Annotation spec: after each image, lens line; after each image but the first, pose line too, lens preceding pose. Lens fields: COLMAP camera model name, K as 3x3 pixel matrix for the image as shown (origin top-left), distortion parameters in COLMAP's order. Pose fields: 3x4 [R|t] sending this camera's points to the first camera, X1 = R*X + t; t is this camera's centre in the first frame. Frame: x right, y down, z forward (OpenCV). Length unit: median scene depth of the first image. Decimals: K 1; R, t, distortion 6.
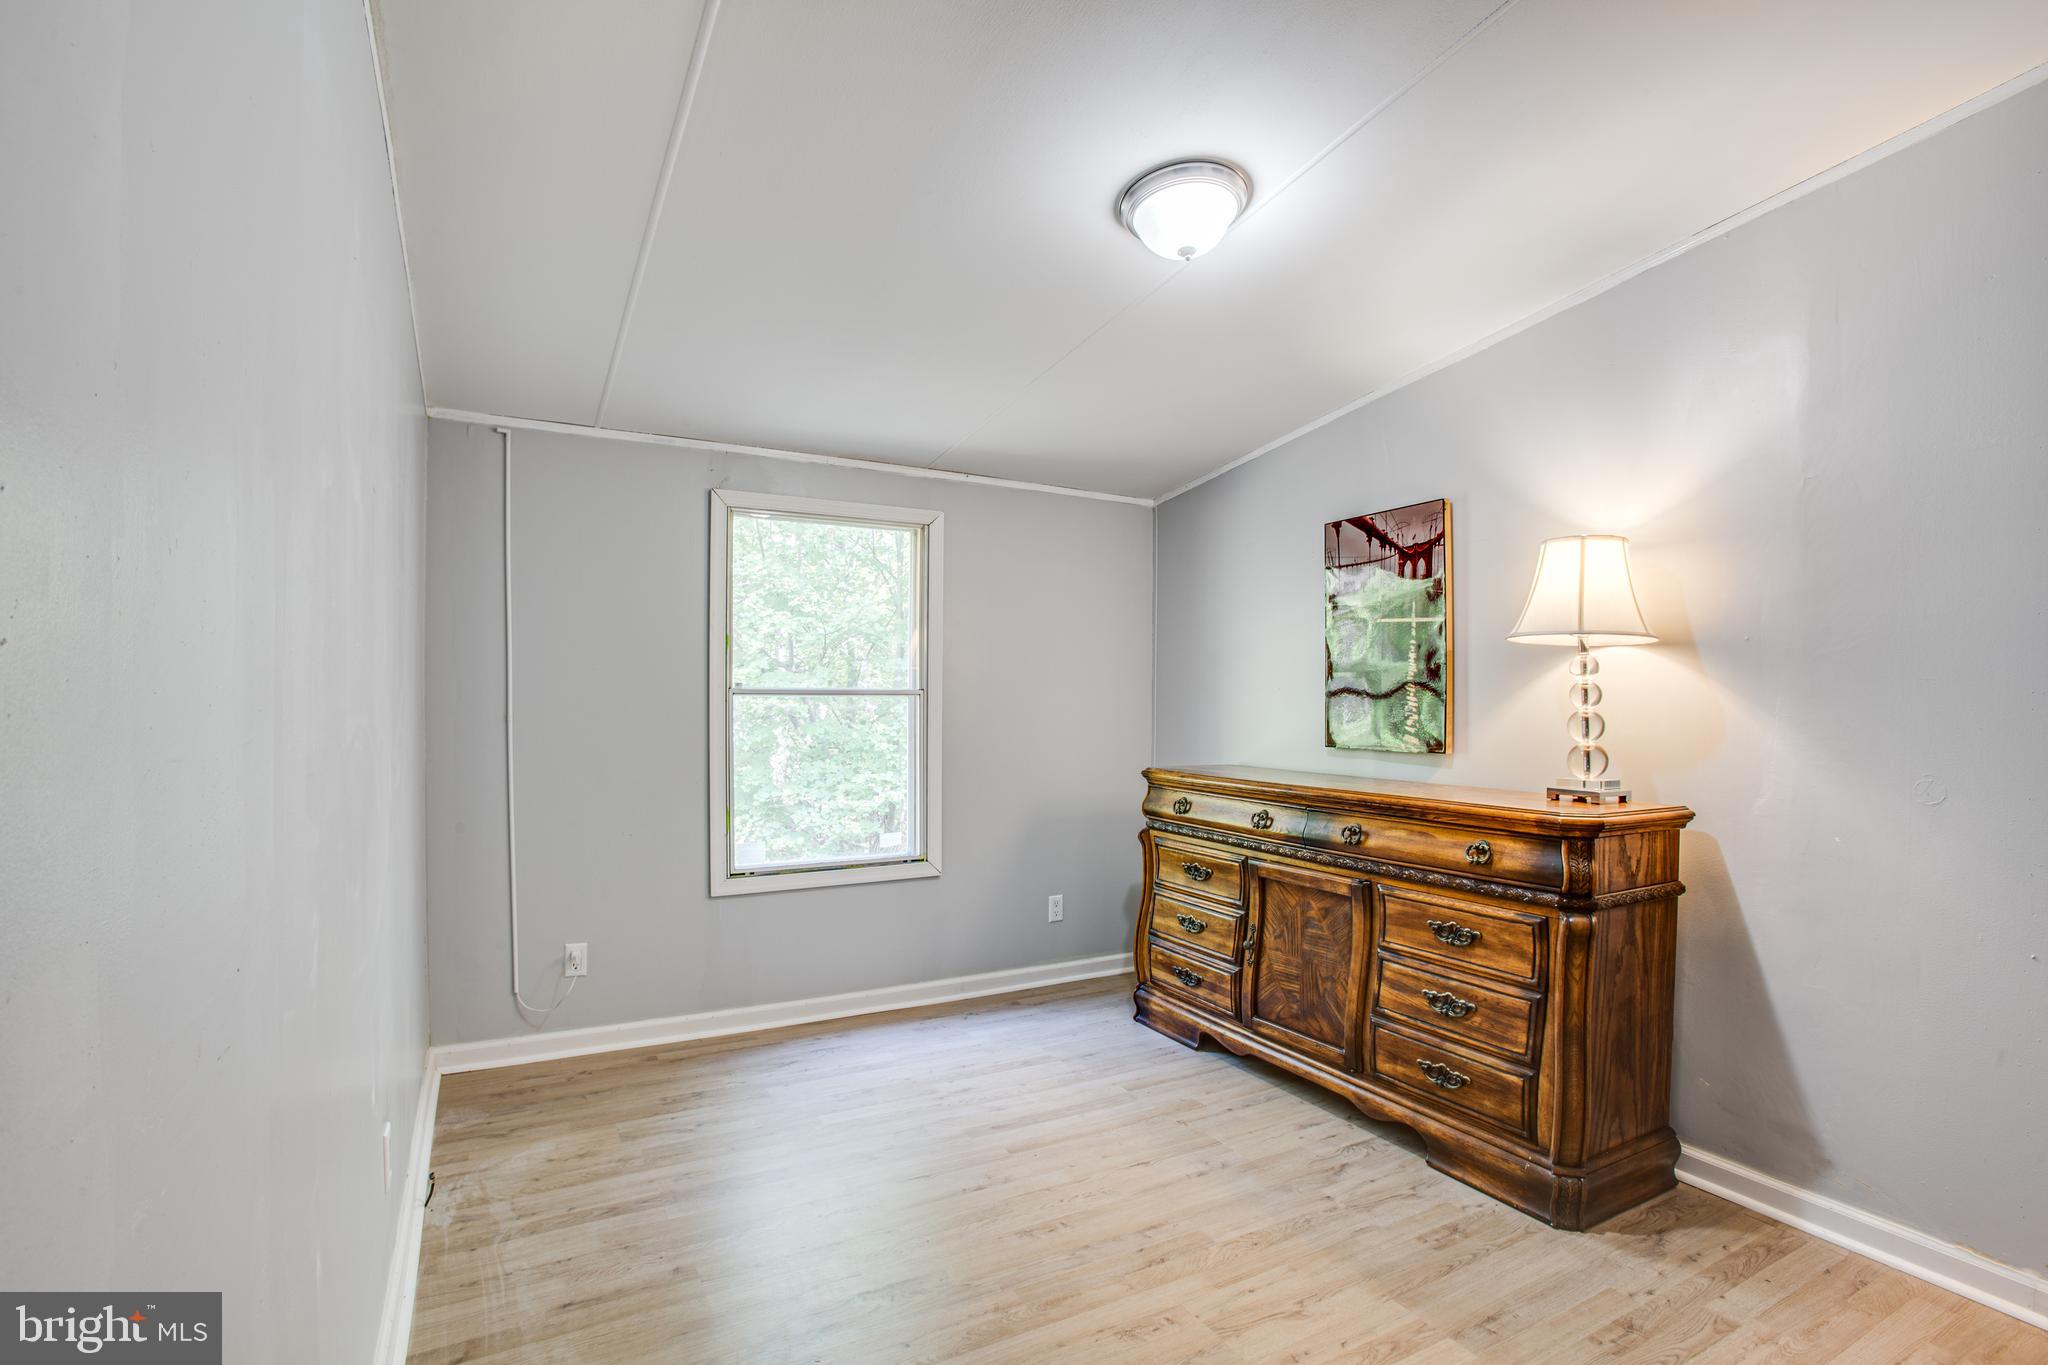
lens RADIAL K [[962.4, 0, 1019.8], [0, 962.4, 694.1], [0, 0, 1]] dist [-0.078479, 0.037083]
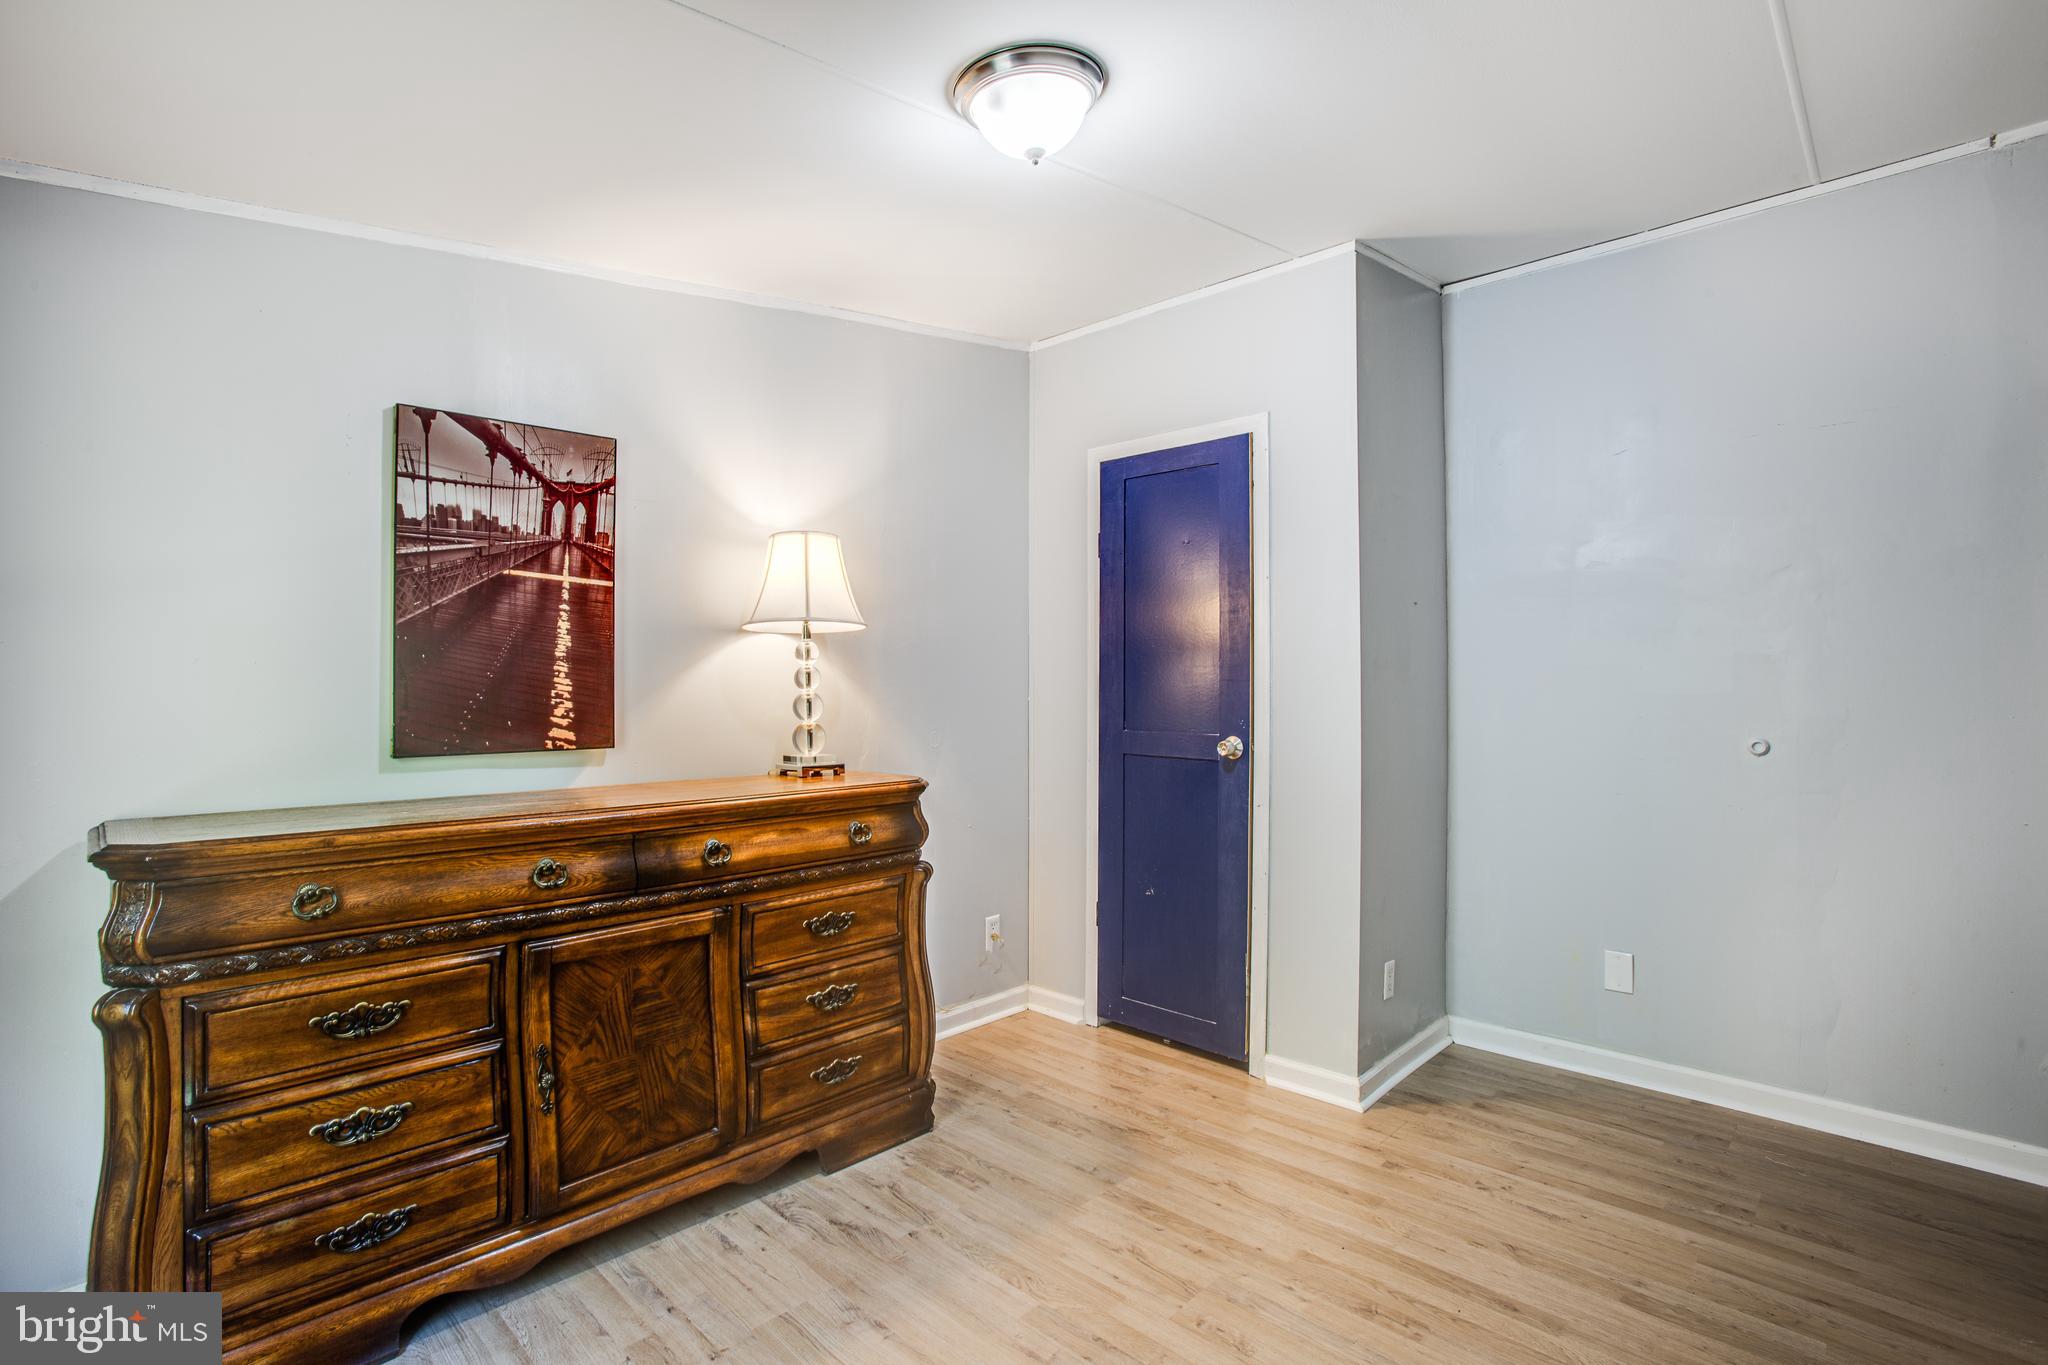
lens RADIAL K [[973.1, 0, 1027.4], [0, 973.1, 649.1], [0, 0, 1]] dist [-0.085935, 0.038296]
pose [[-0.301827, 0.023783, 0.953066, -0.494533], [-0.007465, 0.999599, -0.027309, -0.003220], [-0.953333, -0.015358, -0.301529, 0.991123]]
